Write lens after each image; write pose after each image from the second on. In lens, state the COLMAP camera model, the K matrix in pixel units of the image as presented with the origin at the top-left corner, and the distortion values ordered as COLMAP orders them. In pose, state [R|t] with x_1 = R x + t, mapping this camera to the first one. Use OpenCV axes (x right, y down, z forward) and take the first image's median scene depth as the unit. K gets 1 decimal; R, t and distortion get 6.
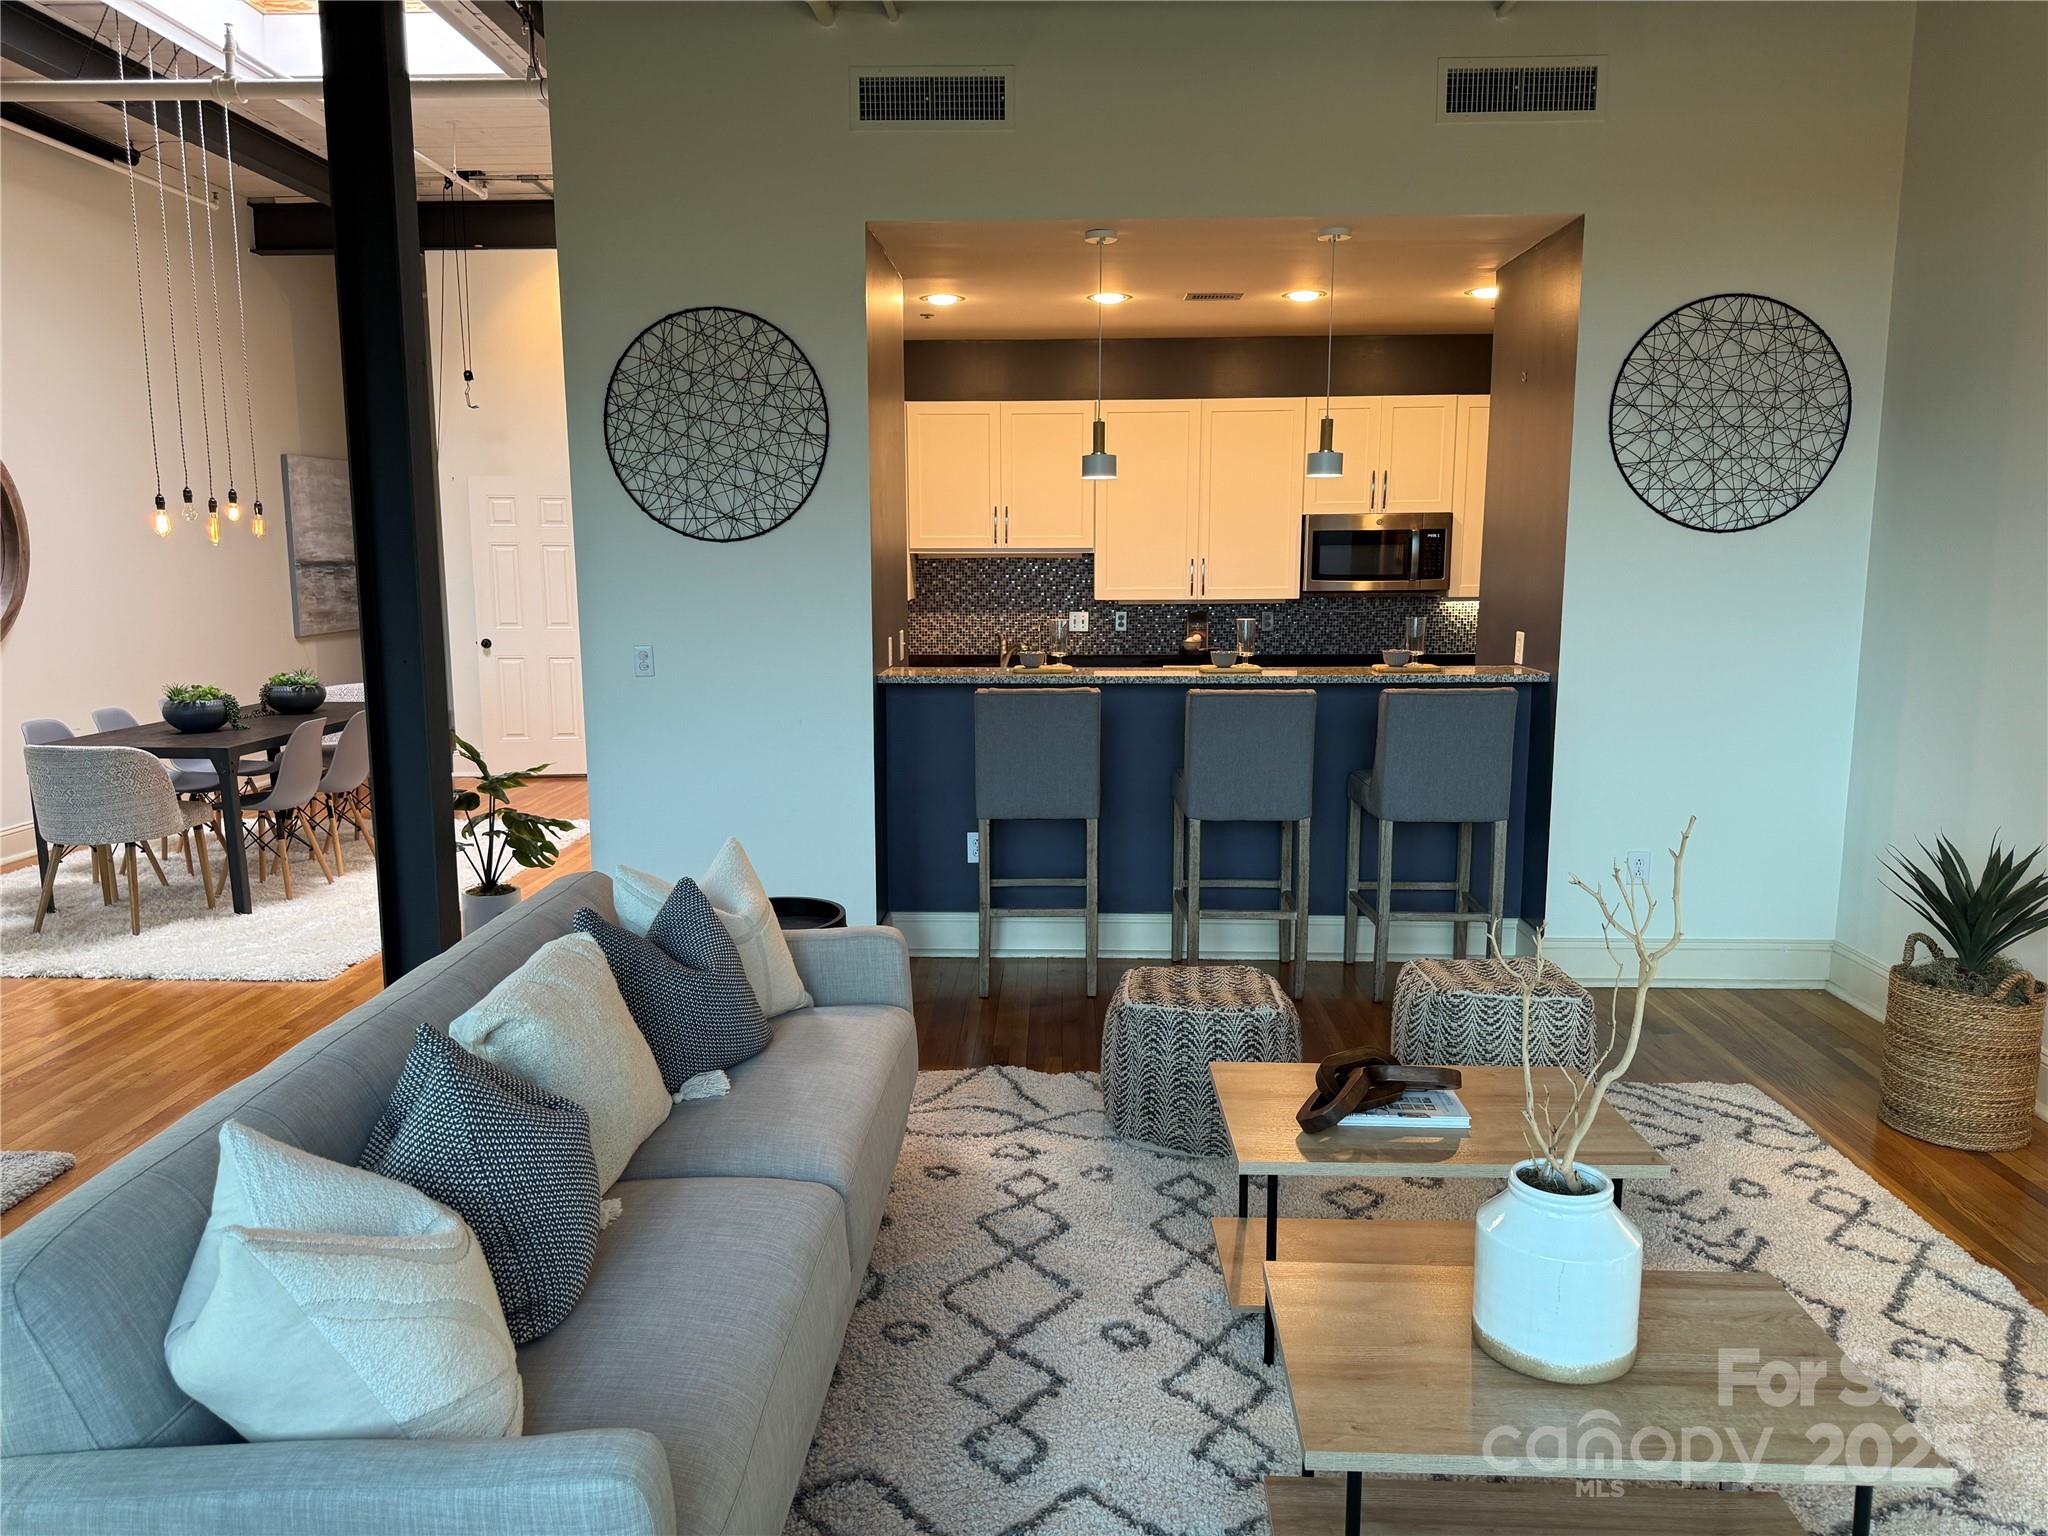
lens RADIAL K [[1438.9, 0, 1019.5], [0, 1438.9, 739.6], [0, 0, 1]] dist [-0.001035, -0.001239]
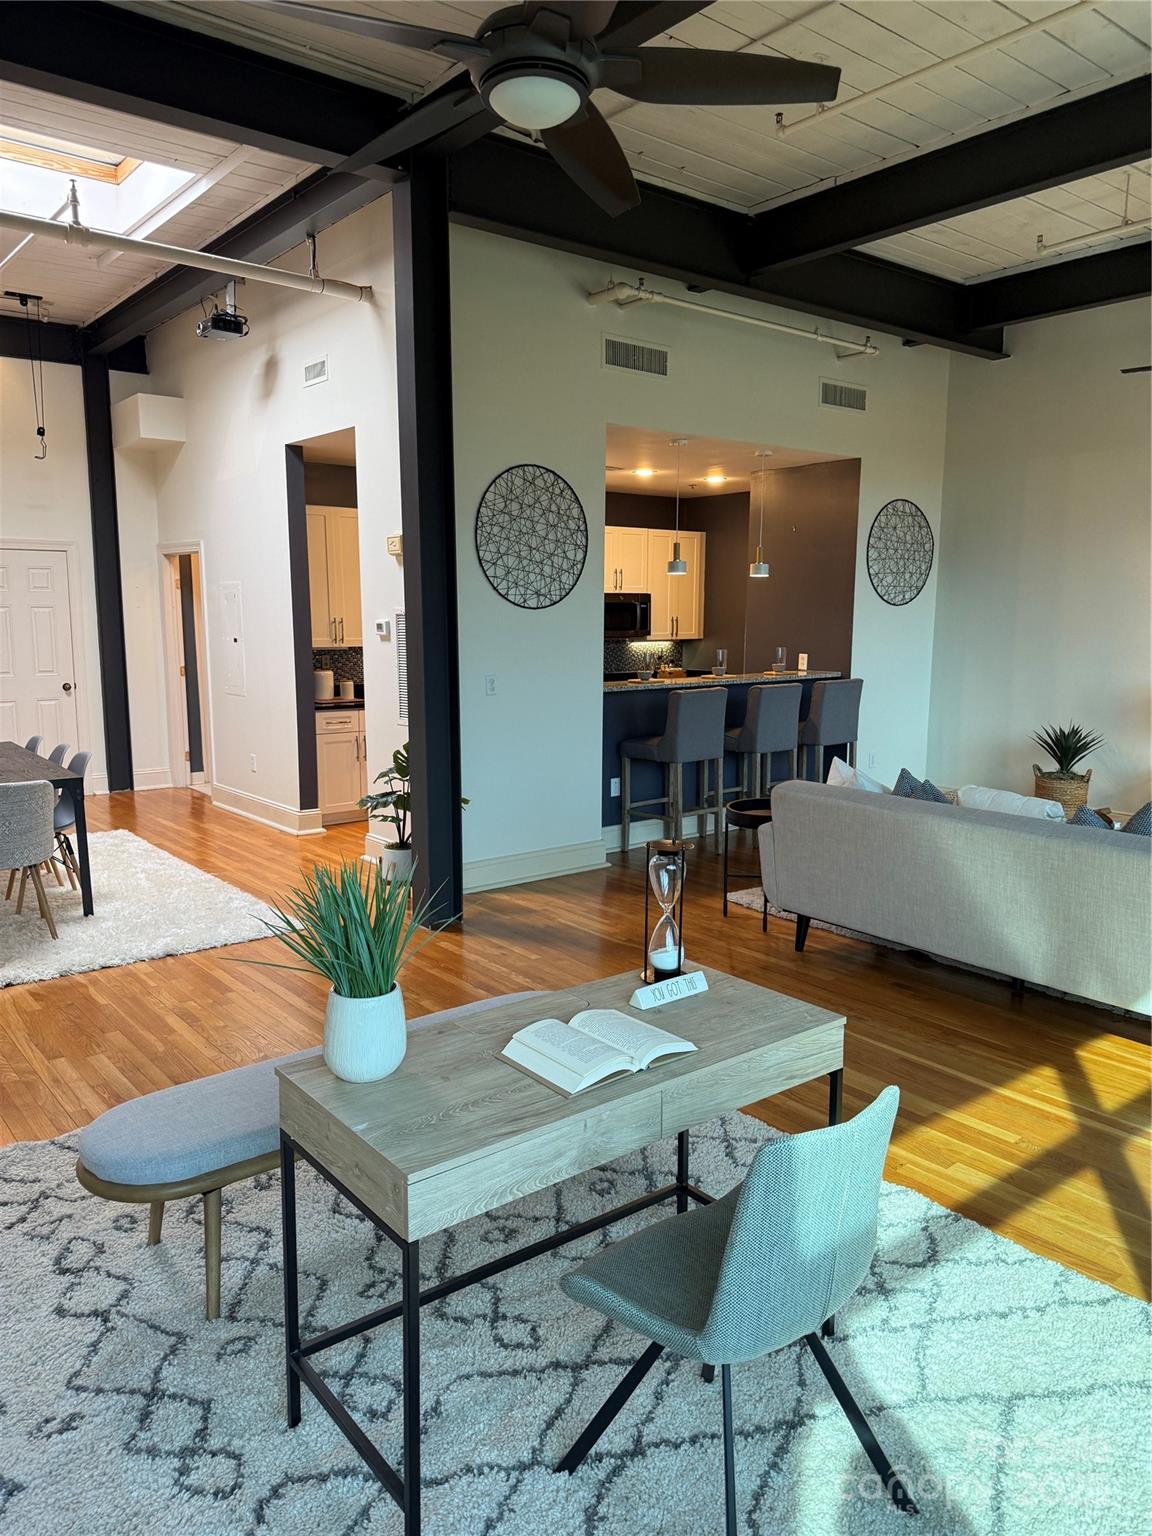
lens RADIAL K [[1090.9, 0, 577.1], [0, 1090.9, 772.3], [0, 0, 1]] dist [-0.005258, -0.001829]
pose [[0.757298, -0.095169, 0.646098, -0.979309], [0.086964, 0.995210, 0.044662, -0.005738], [-0.647253, 0.022364, 0.761947, 0.039258]]
